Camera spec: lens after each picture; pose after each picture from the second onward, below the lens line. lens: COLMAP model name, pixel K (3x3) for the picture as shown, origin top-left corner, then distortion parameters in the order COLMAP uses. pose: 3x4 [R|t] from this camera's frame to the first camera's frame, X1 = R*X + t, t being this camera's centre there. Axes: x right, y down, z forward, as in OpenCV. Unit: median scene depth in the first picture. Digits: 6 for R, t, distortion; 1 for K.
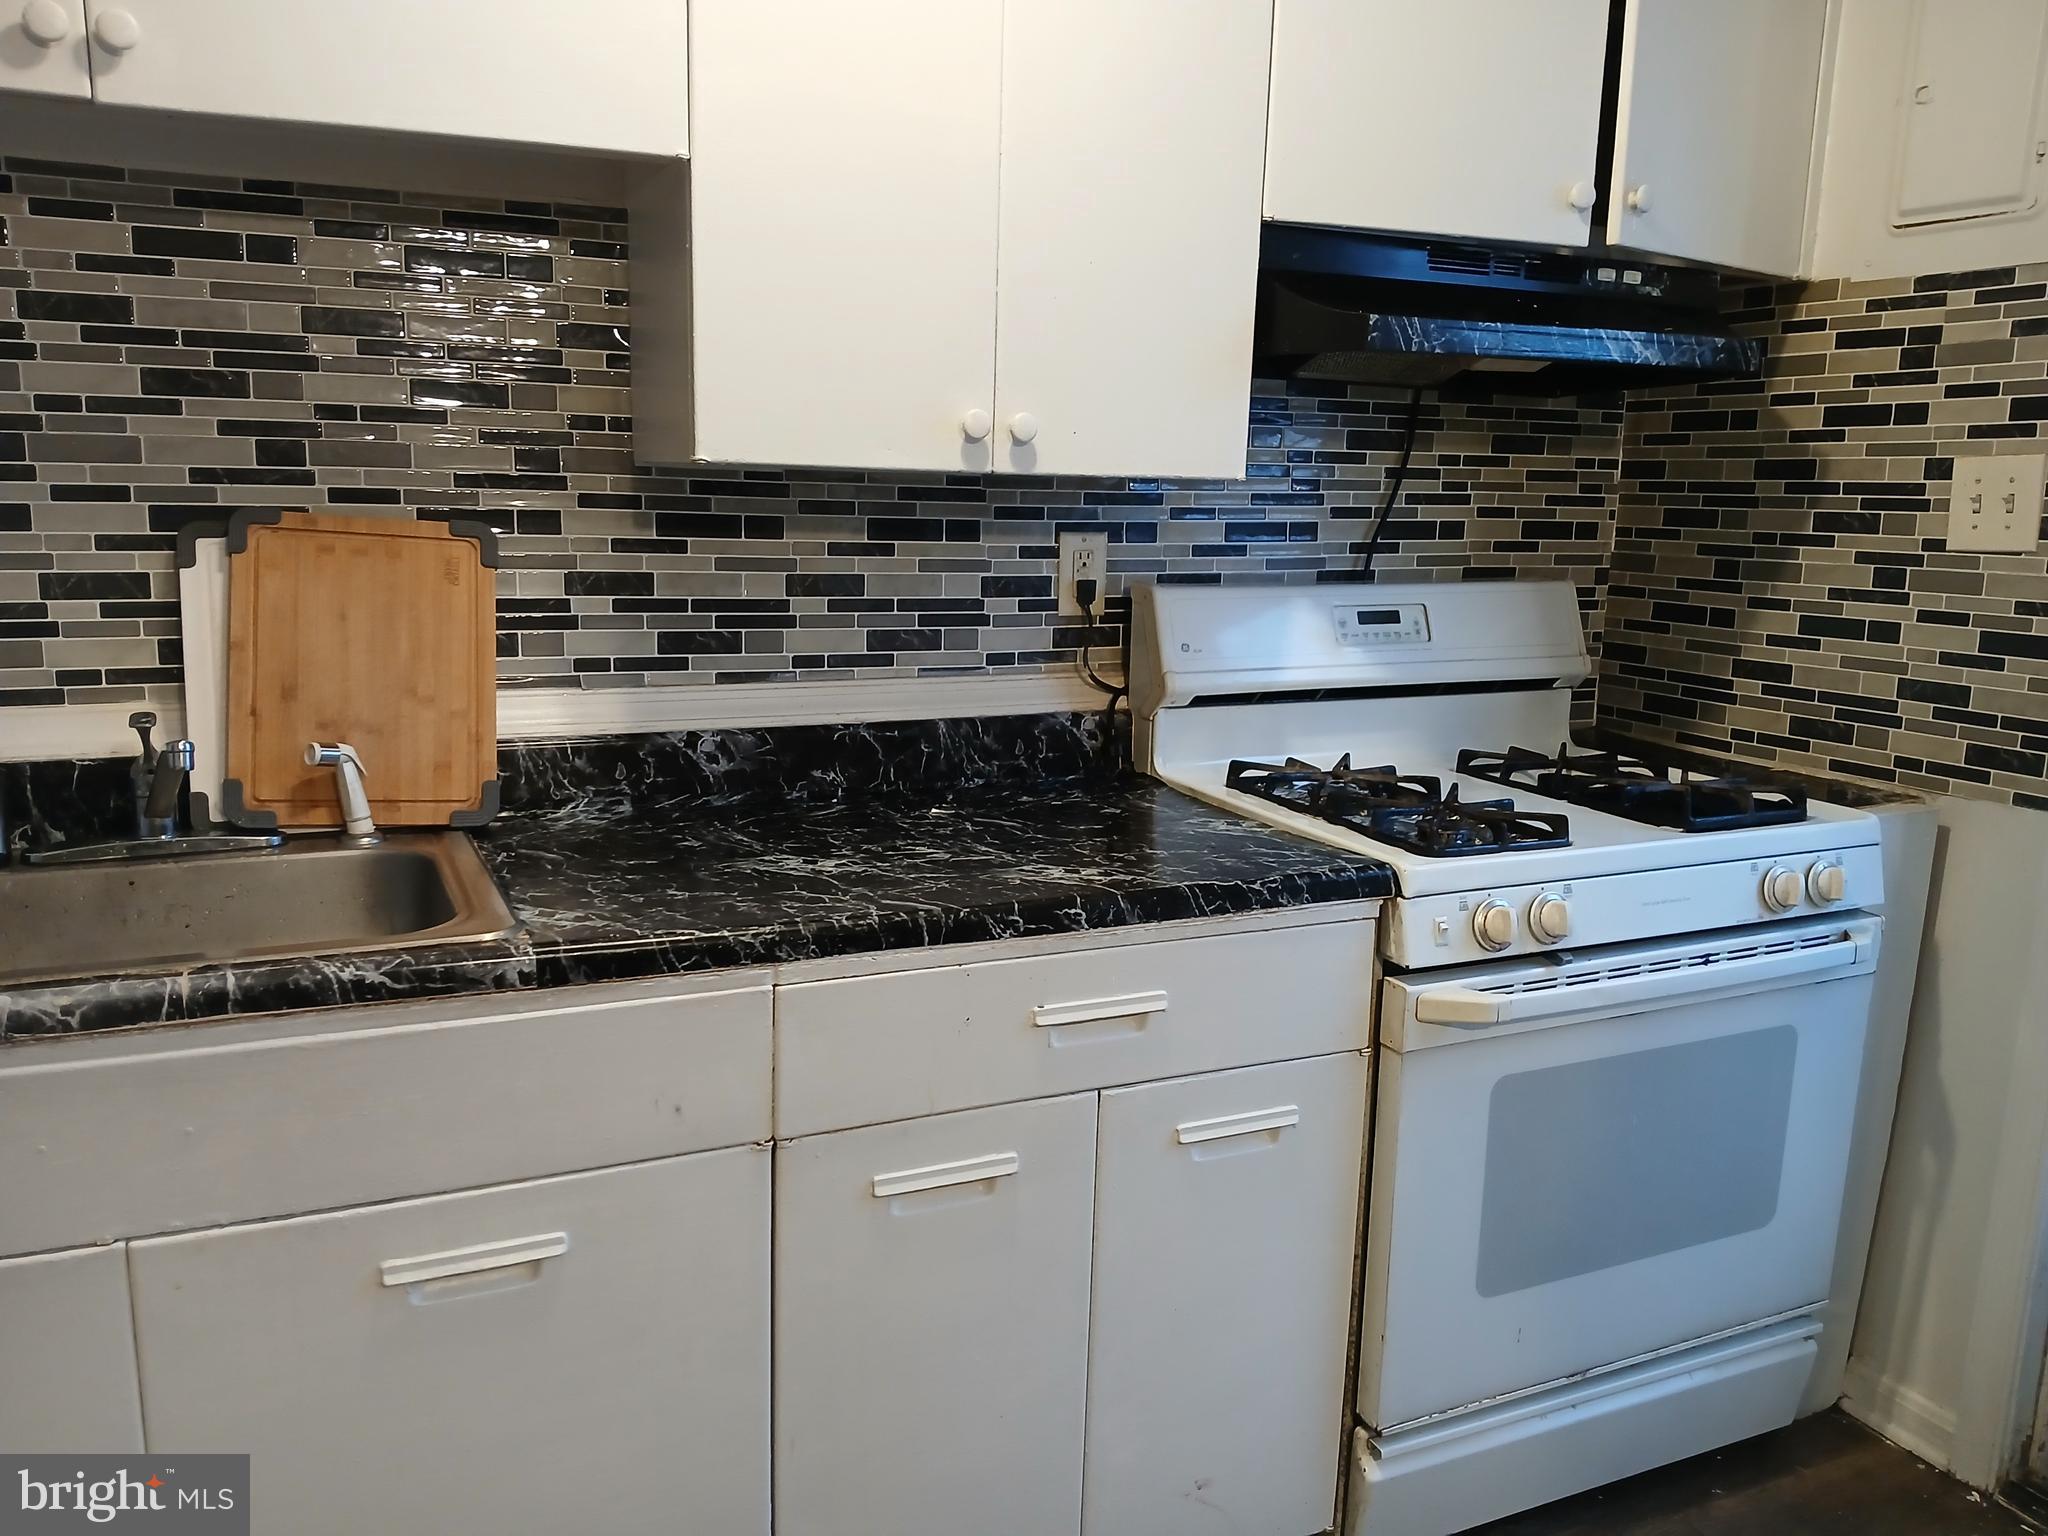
lens RADIAL K [[1496.7, 0, 1026.4], [0, 1496.7, 797.0], [0, 0, 1]] dist [-0.011391, -0.042120]
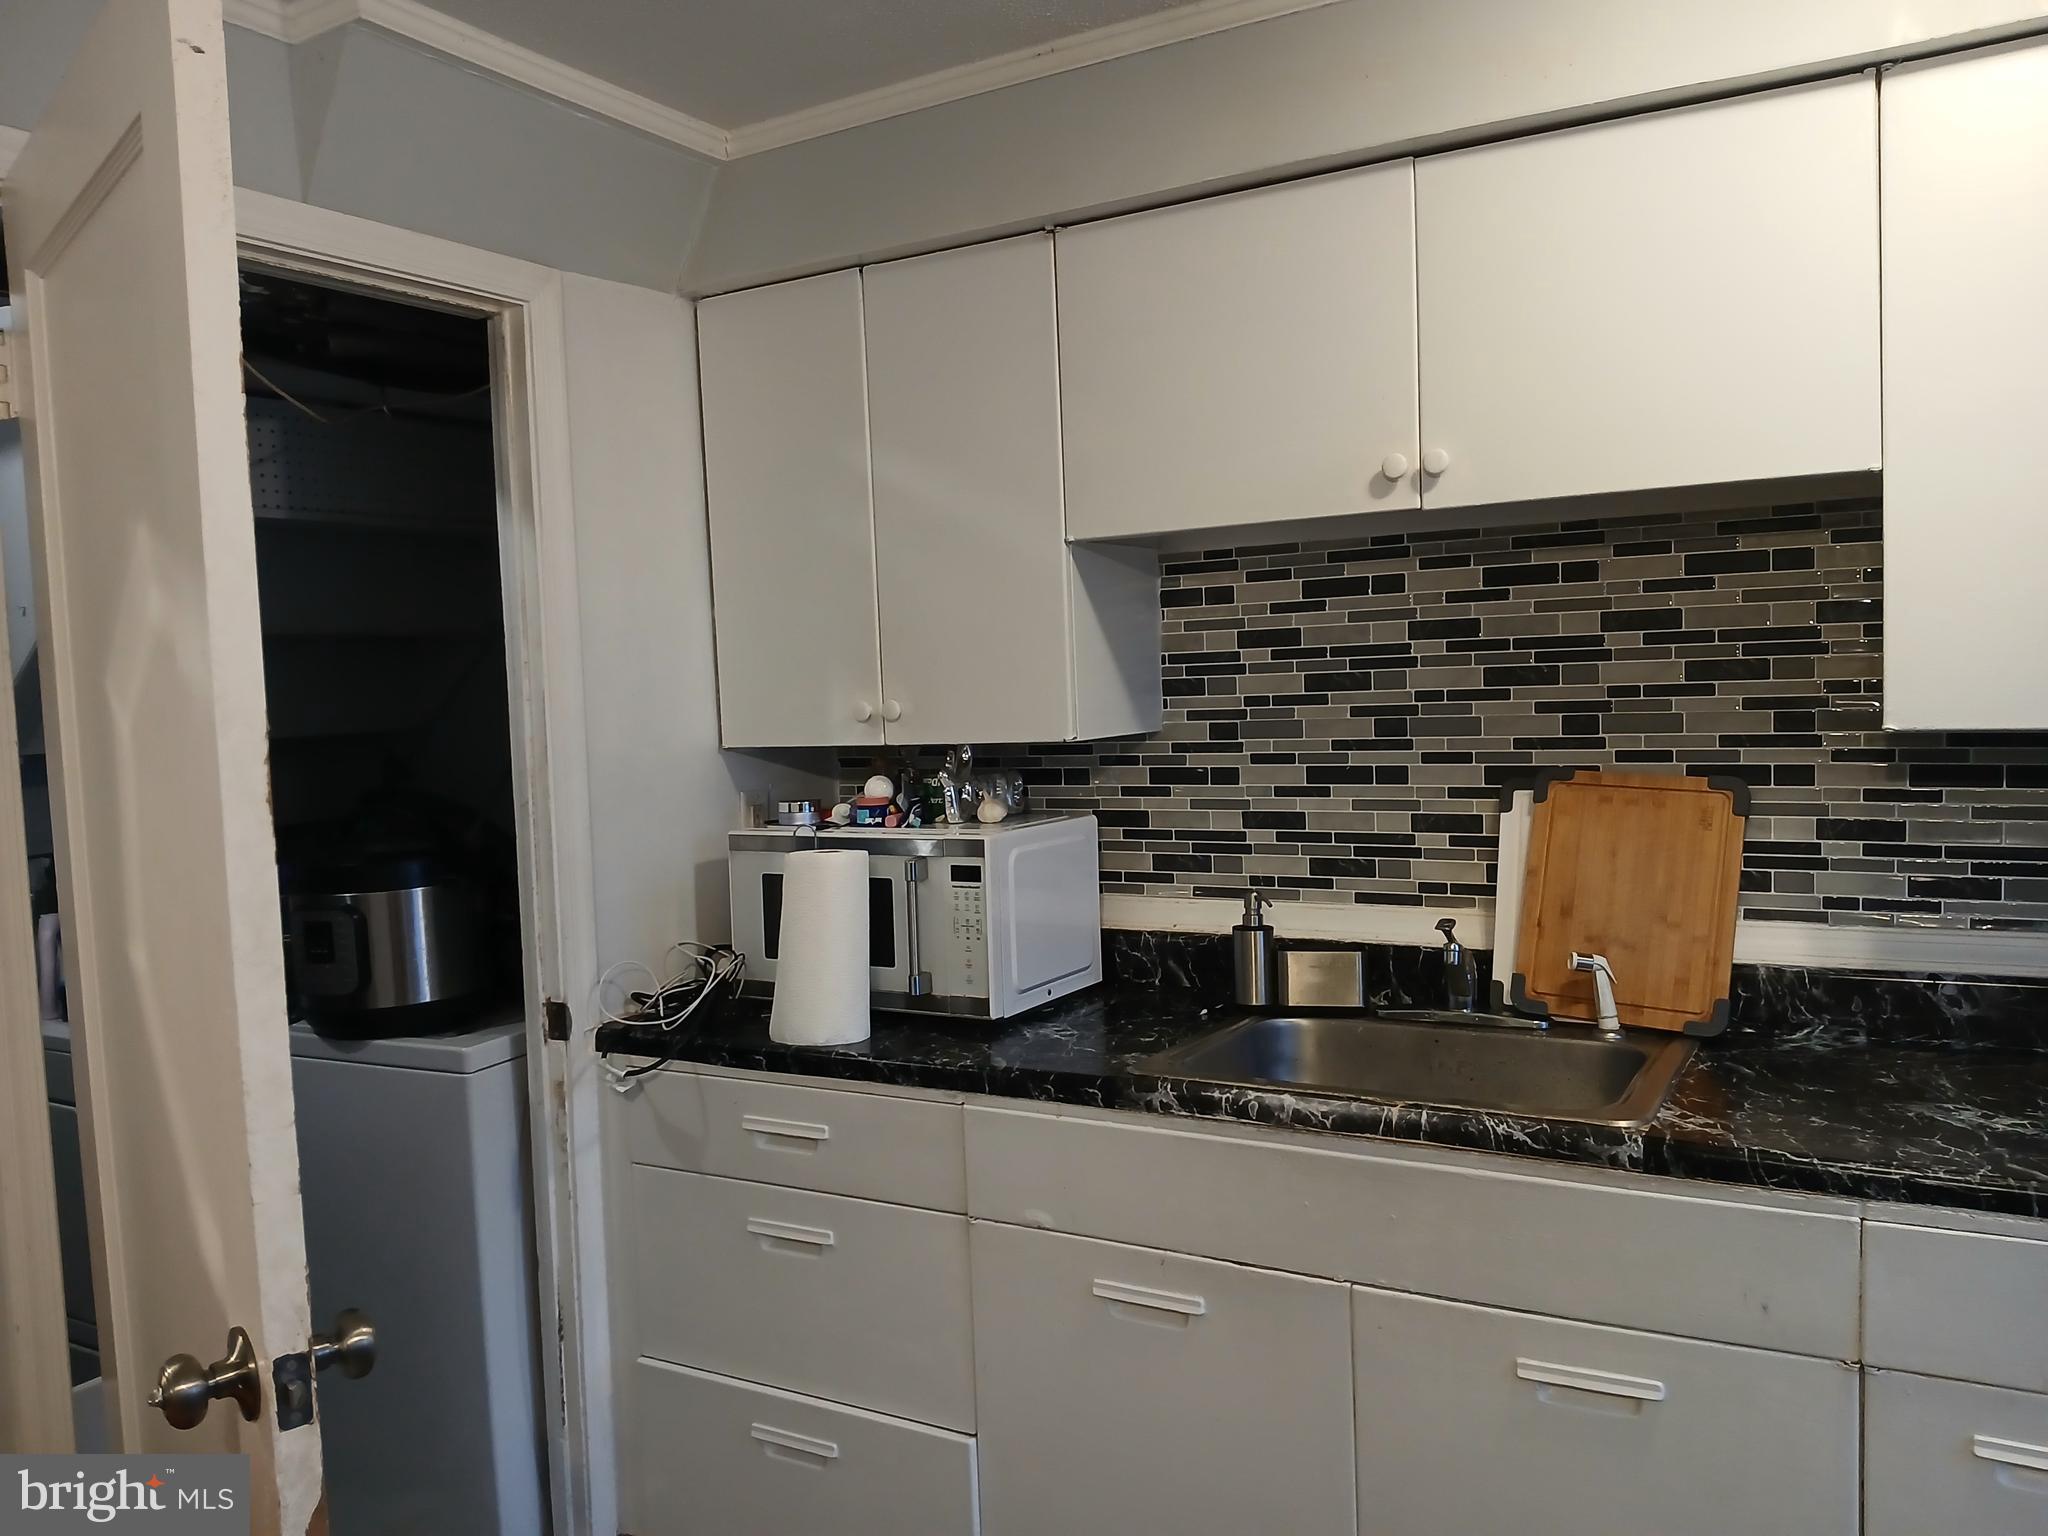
lens RADIAL K [[1558.5, 0, 1024.0], [0, 1558.5, 768.0], [0, 0, 1]] dist [-0.090116, -0.002270]
pose [[0.557389, 0.007568, -0.830217, 0.344931], [-0.121983, 0.989853, -0.072873, -0.038841], [0.821241, 0.141890, 0.552657, -0.132018]]
